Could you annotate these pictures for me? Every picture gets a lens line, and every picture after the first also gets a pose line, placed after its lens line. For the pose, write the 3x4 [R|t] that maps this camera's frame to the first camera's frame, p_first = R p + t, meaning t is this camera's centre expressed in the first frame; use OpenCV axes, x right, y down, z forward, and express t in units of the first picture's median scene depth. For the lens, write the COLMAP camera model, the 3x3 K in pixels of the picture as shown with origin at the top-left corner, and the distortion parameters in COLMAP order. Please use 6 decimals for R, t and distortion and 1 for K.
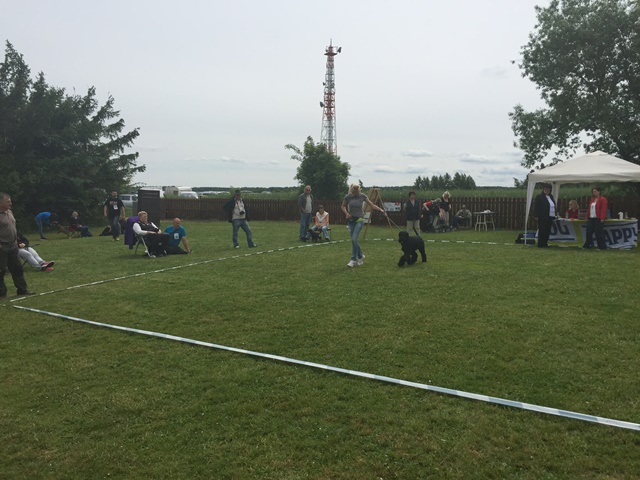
lens RADIAL K [[544.2, 0, 318.6], [0, 544.2, 238.4], [0, 0, 1]] dist [0.063437, -0.069693]
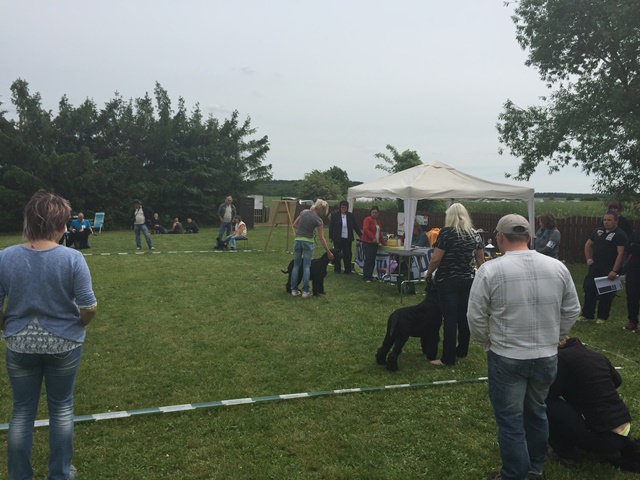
lens RADIAL K [[544.2, 0, 326.9], [0, 544.2, 220.1], [0, 0, 1]] dist [0.063437, -0.069693]
pose [[0.833356, 0.040014, -0.551287, 0.593587], [-0.063600, 0.997693, -0.023726, -0.031824], [0.549066, 0.054834, 0.833978, 0.189135]]
